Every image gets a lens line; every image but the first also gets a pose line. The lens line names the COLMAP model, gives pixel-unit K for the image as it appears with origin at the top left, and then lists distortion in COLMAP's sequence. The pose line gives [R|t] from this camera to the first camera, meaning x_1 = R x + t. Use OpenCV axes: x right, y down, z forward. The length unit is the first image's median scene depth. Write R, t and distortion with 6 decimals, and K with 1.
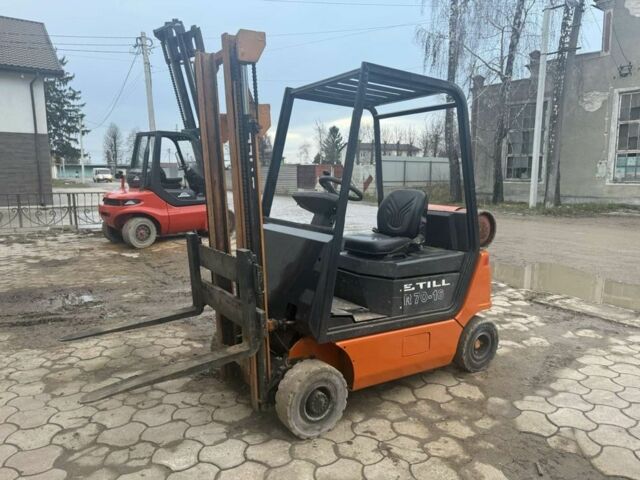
lens RADIAL K [[453.5, 0, 322.6], [0, 453.5, 236.5], [0, 0, 1]] dist [0.027113, -0.032871]
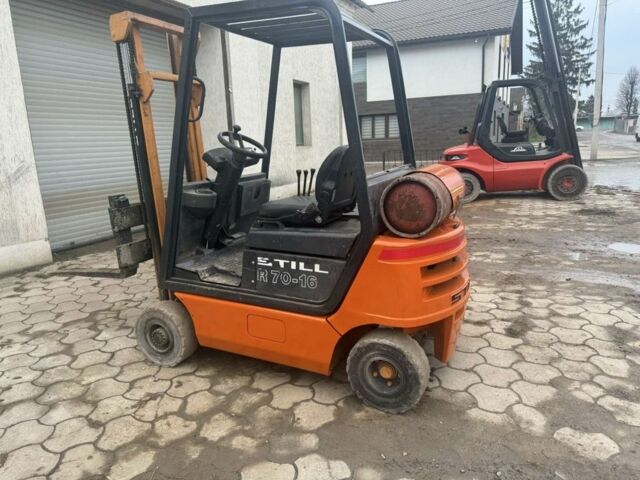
lens RADIAL K [[453.5, 0, 322.6], [0, 453.5, 236.5], [0, 0, 1]] dist [0.027113, -0.032871]
pose [[0.517710, 0.159020, -0.840648, 0.918904], [-0.075896, 0.987237, 0.140009, -0.059225], [0.852183, -0.008682, 0.523172, 0.623829]]
